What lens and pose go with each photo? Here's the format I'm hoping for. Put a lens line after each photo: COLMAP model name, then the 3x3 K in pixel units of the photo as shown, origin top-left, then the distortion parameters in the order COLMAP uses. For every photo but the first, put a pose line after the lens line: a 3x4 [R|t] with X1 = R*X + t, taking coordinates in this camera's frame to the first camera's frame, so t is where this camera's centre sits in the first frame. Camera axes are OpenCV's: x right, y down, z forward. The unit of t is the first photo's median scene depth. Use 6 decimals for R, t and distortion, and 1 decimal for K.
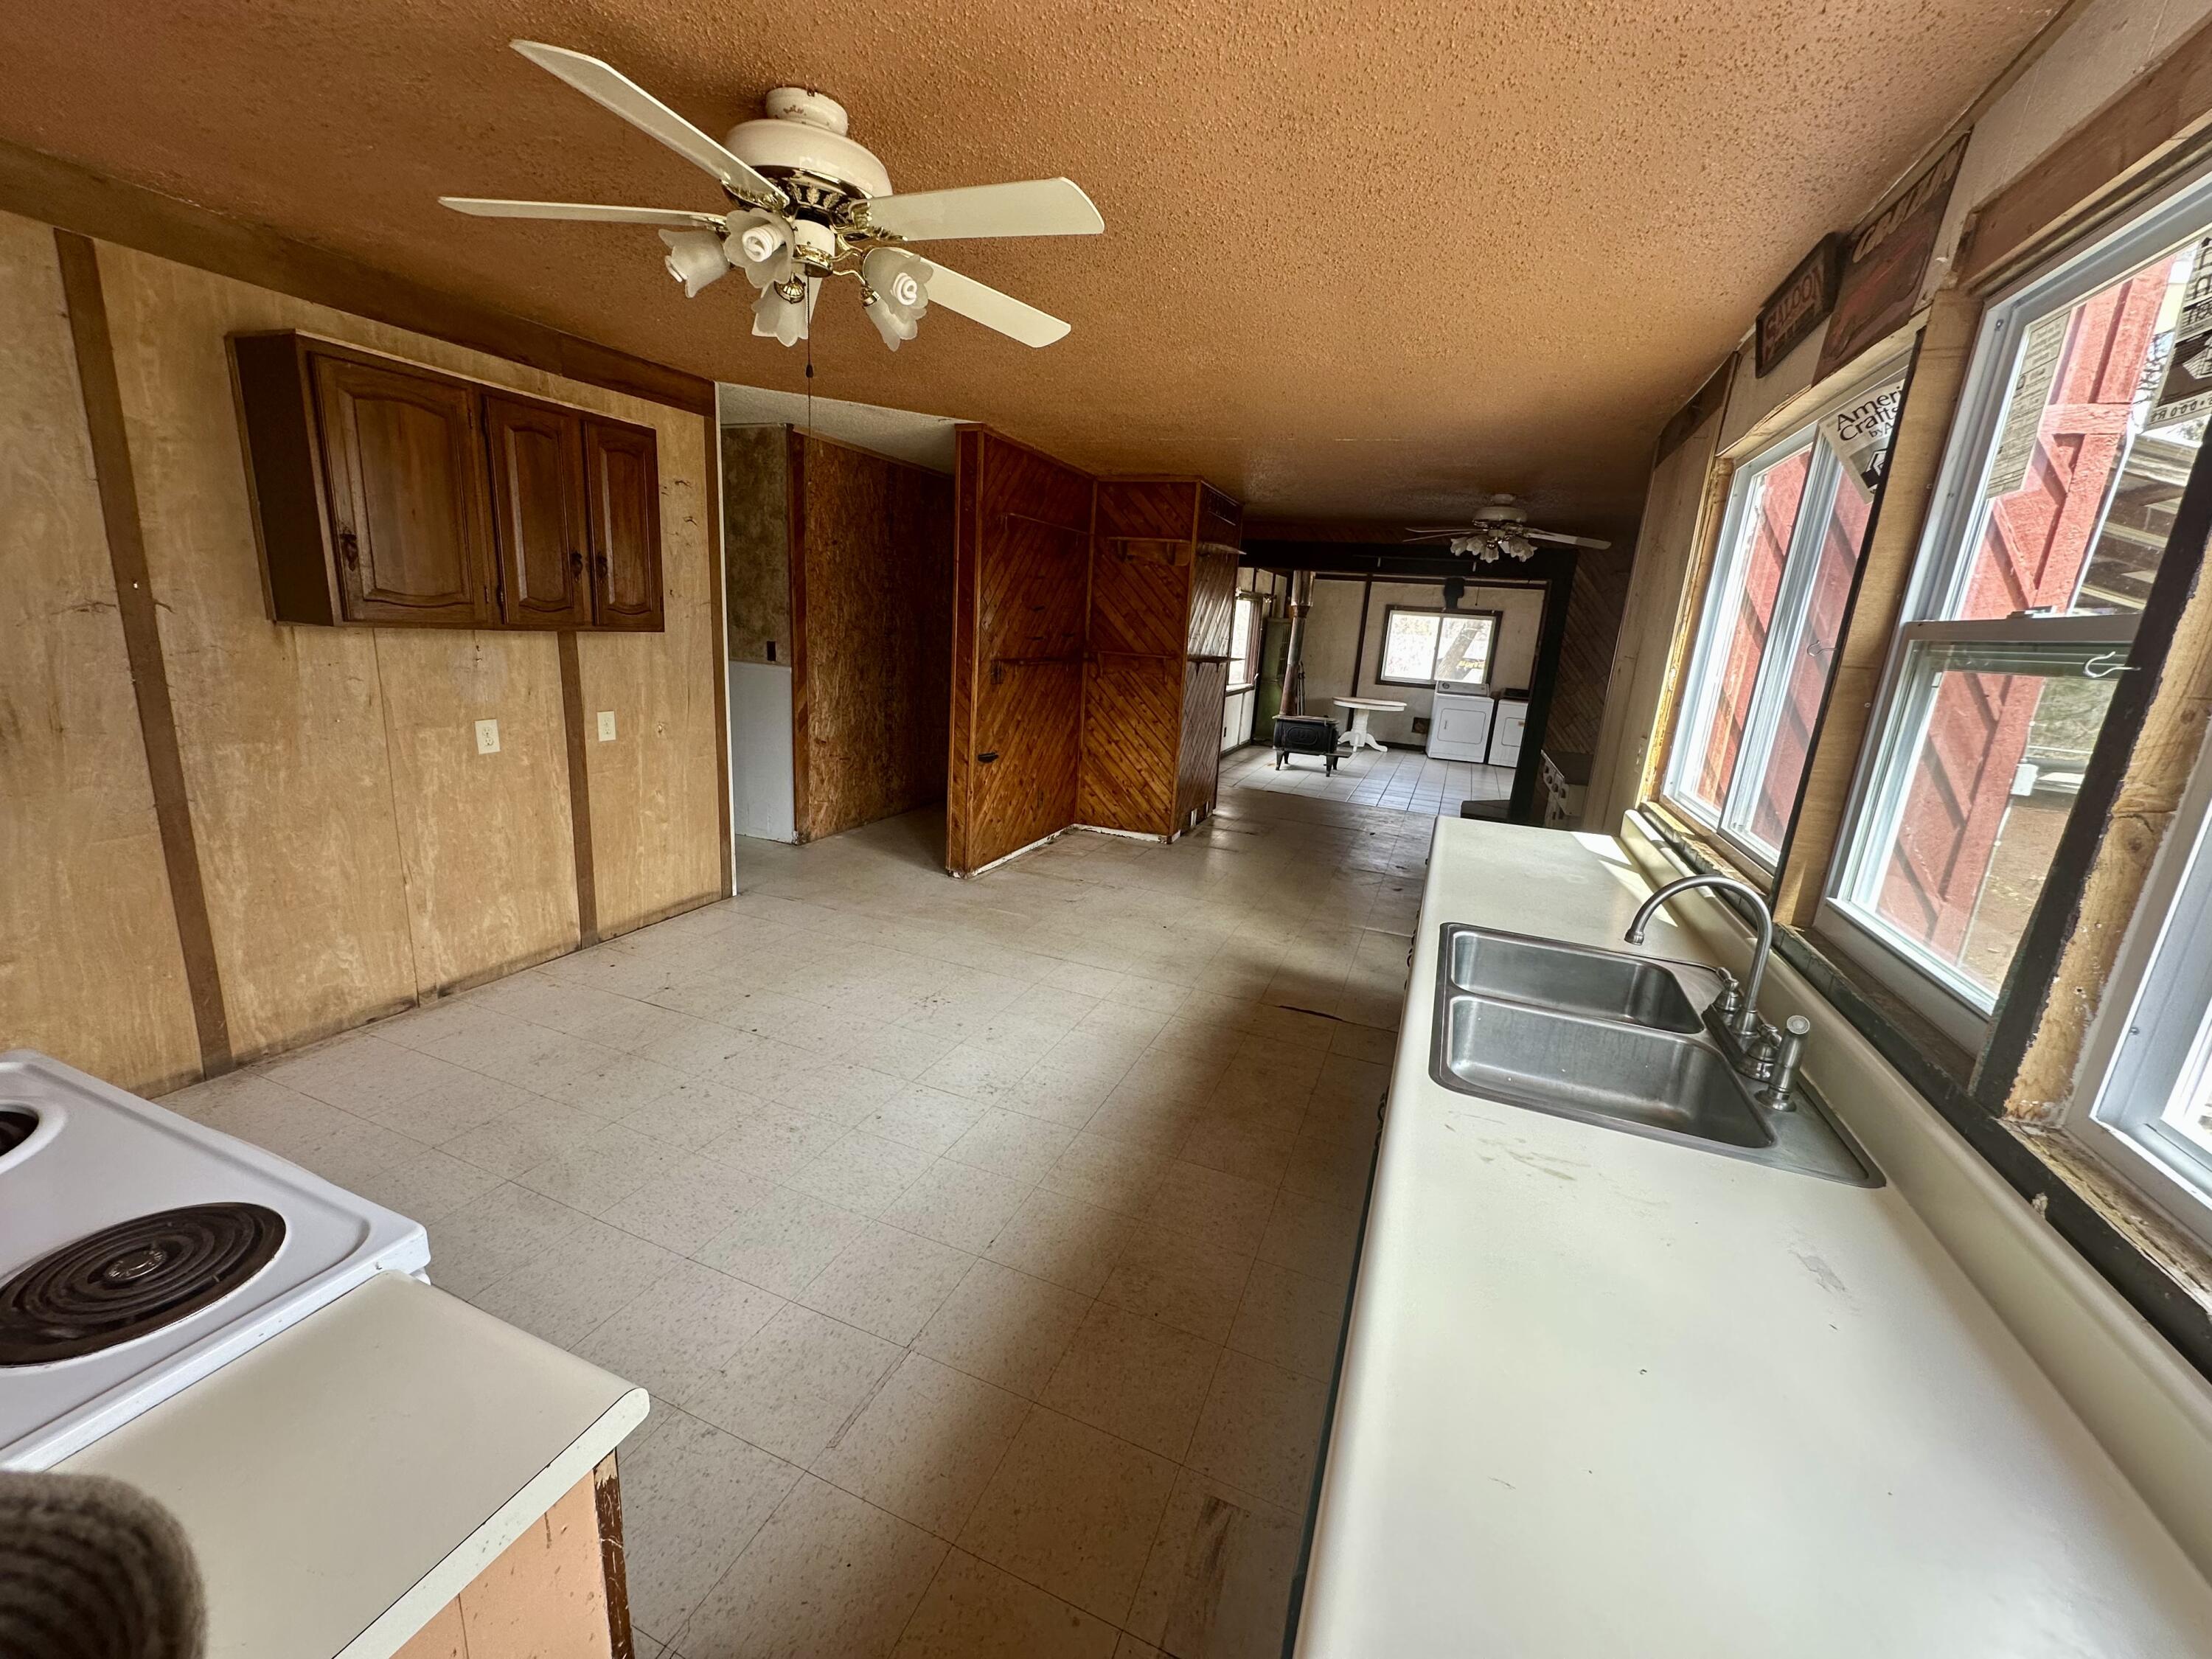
lens RADIAL K [[878.4, 0, 1107.8], [0, 878.4, 833.0], [0, 0, 1]] dist [0.001071, 0.000038]
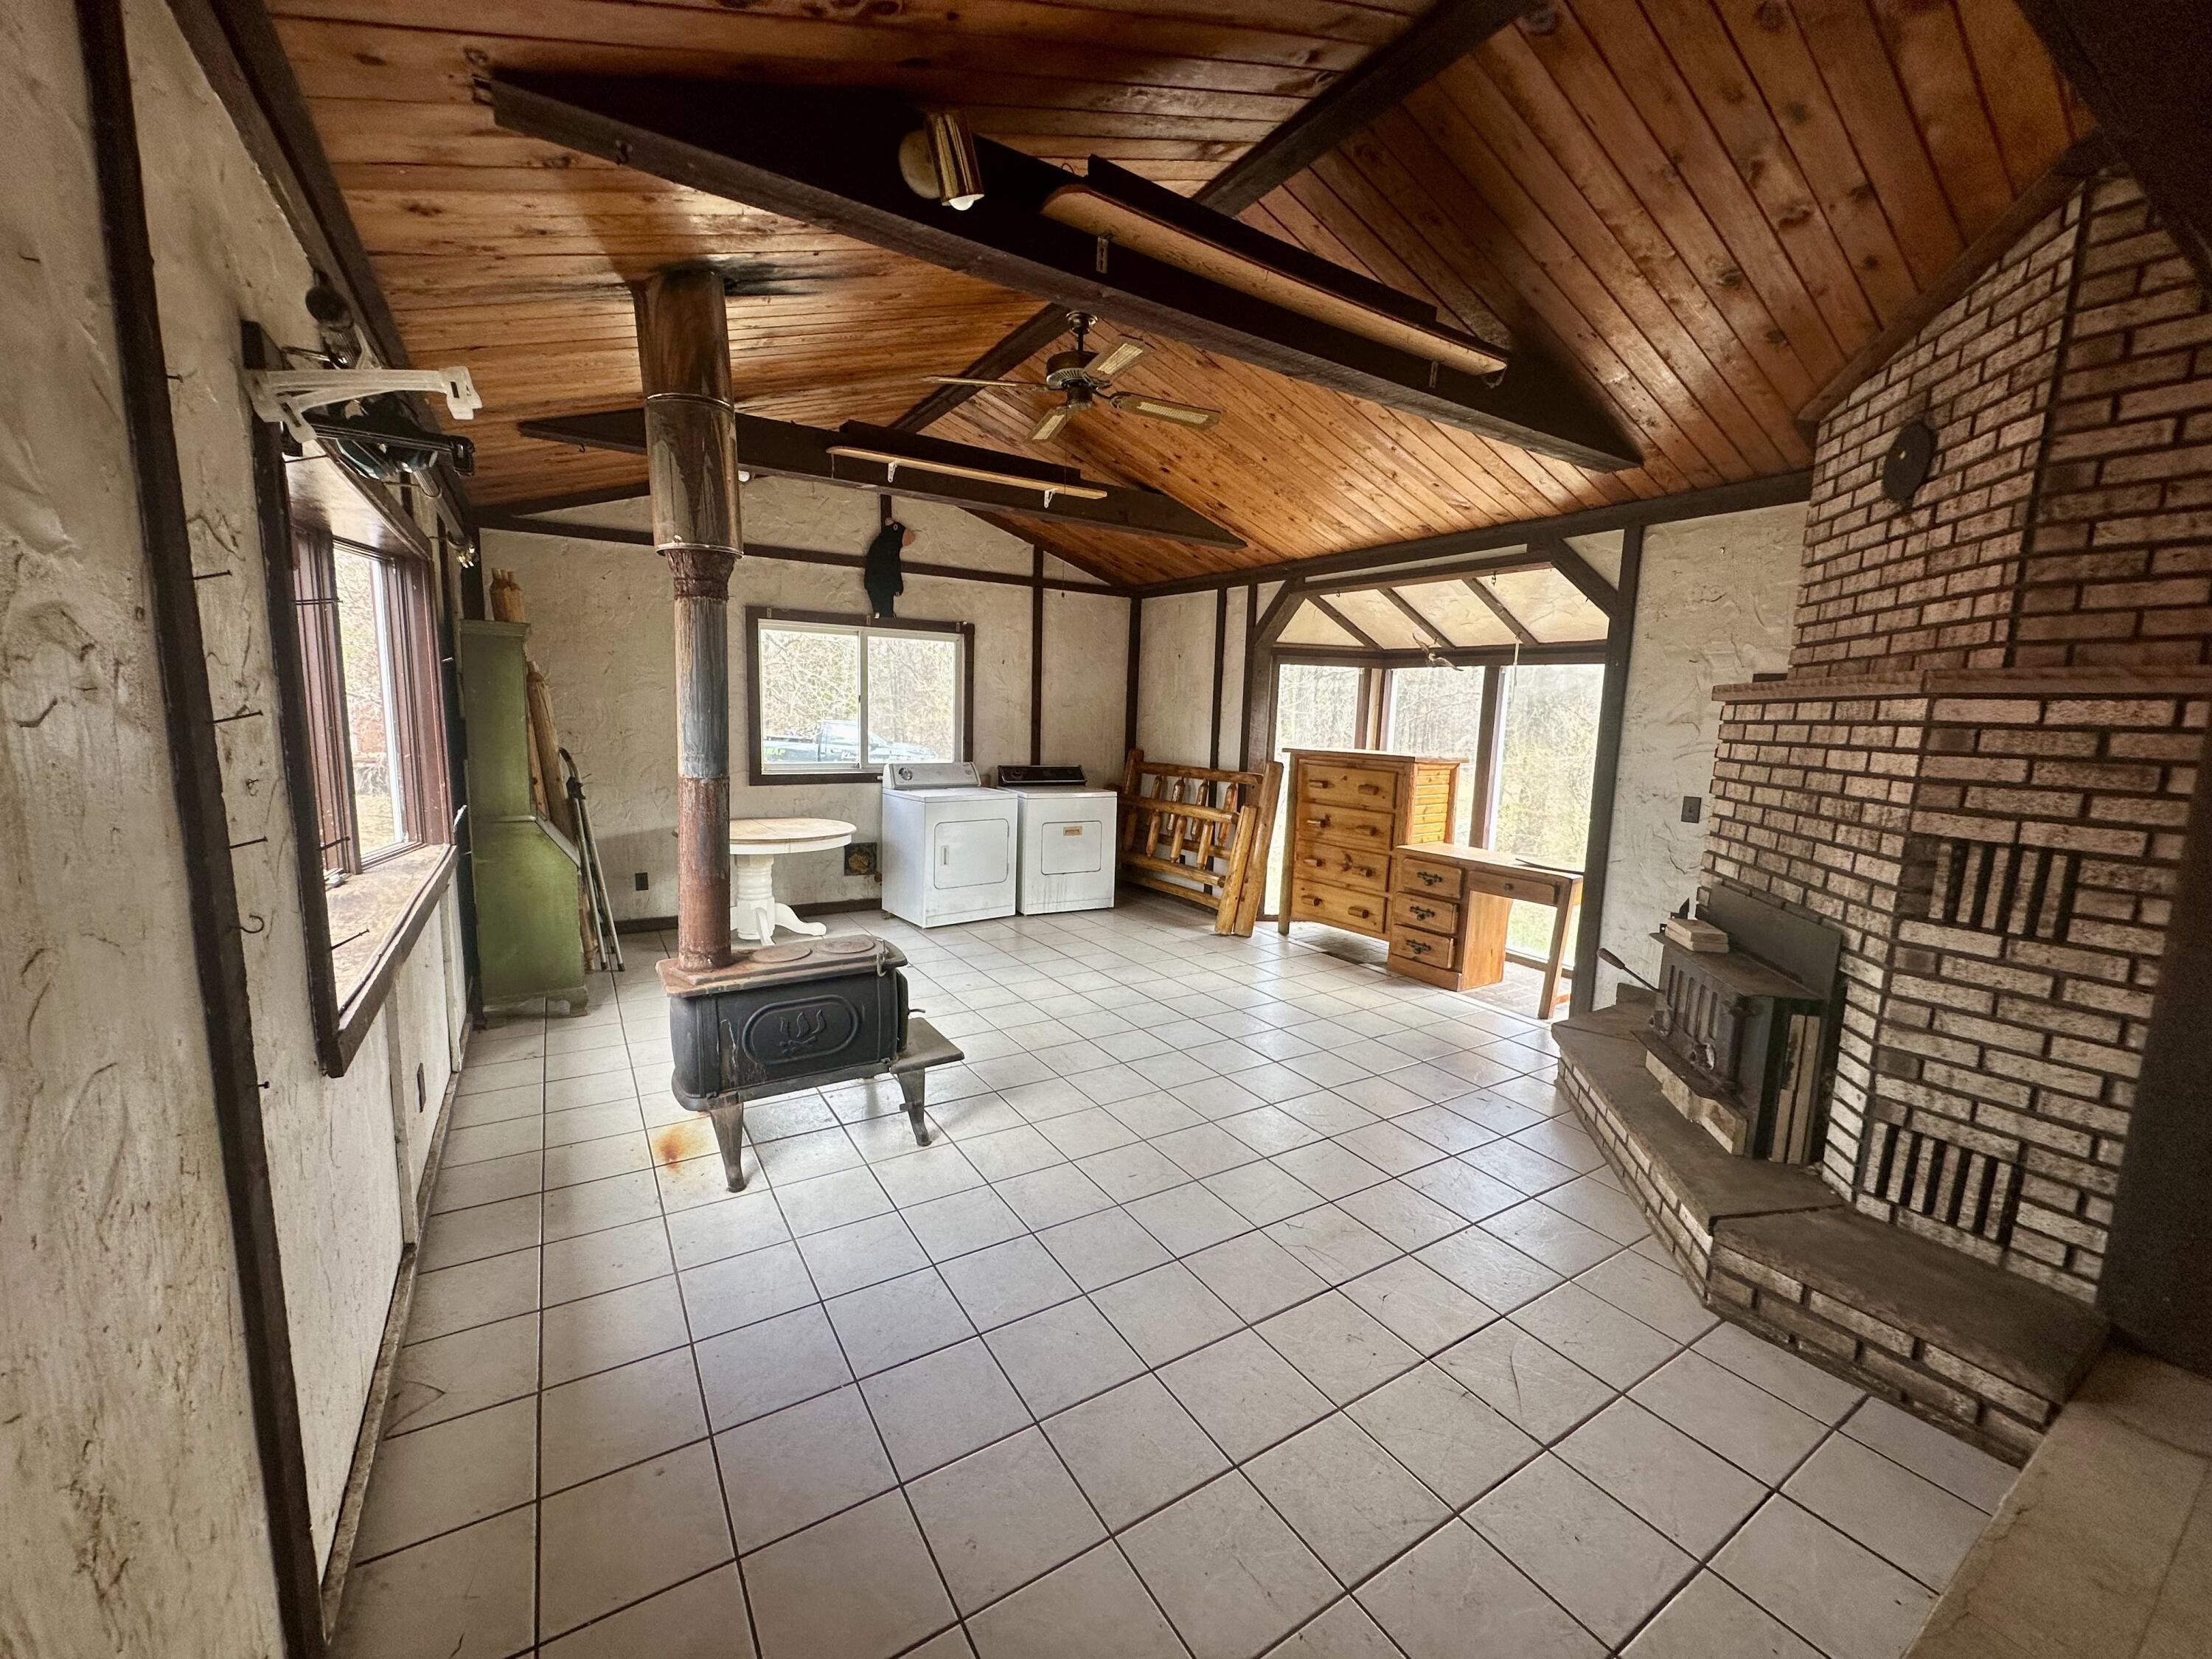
lens RADIAL K [[878.4, 0, 1107.8], [0, 878.4, 835.0], [0, 0, 1]] dist [0.001071, 0.000038]
pose [[0.590489, -0.164656, 0.790071, 0.060887], [0.199097, 0.978429, 0.055108, -0.138251], [-0.782102, 0.124760, 0.610534, 0.616138]]
